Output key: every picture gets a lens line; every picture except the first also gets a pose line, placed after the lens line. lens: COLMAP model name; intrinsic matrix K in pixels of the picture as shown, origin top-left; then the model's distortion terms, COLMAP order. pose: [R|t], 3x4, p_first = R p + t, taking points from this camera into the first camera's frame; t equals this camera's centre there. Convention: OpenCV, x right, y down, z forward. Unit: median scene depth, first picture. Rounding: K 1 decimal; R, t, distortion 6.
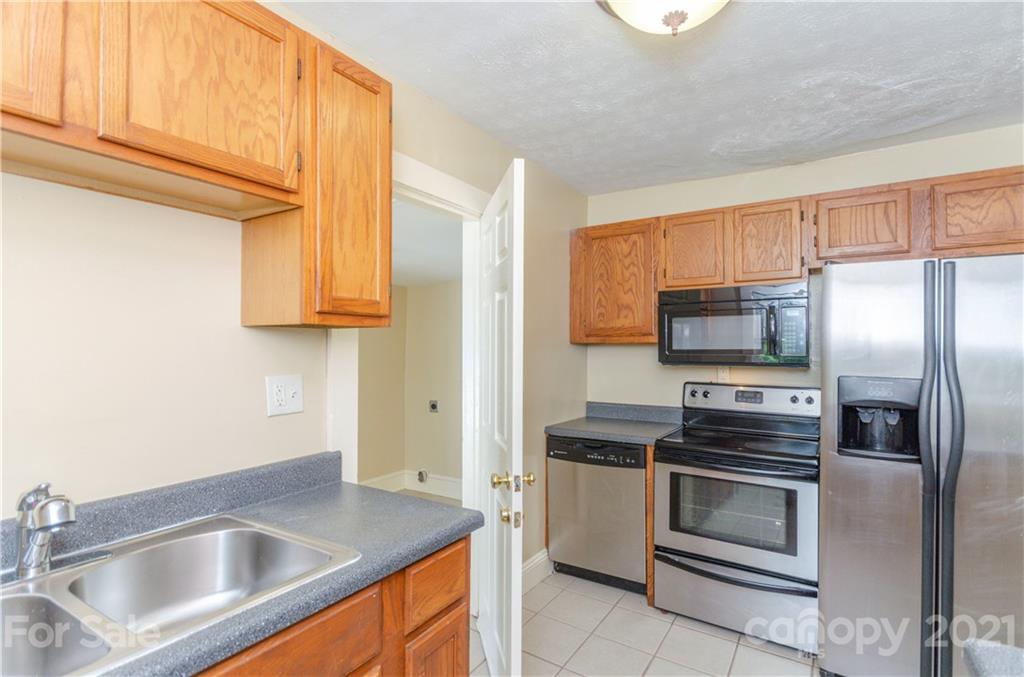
lens RADIAL K [[513.3, 0, 512.0], [0, 513.3, 338.5], [0, 0, 1]] dist [0.000229, 0.000020]
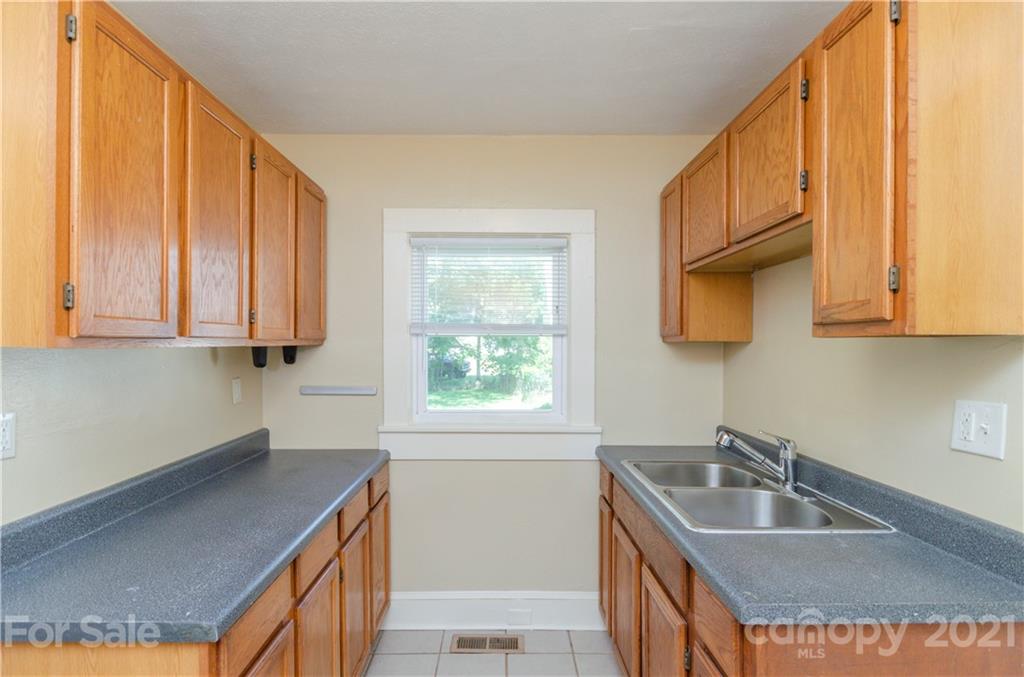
lens RADIAL K [[531.2, 0, 512.0], [0, 531.2, 338.5], [0, 0, 1]] dist [-0.000185, -0.000065]
pose [[-0.838743, -0.008521, -0.544461, 0.603736], [-0.001763, 0.999915, -0.012932, -0.009191], [0.544525, -0.009887, -0.838686, 1.449680]]
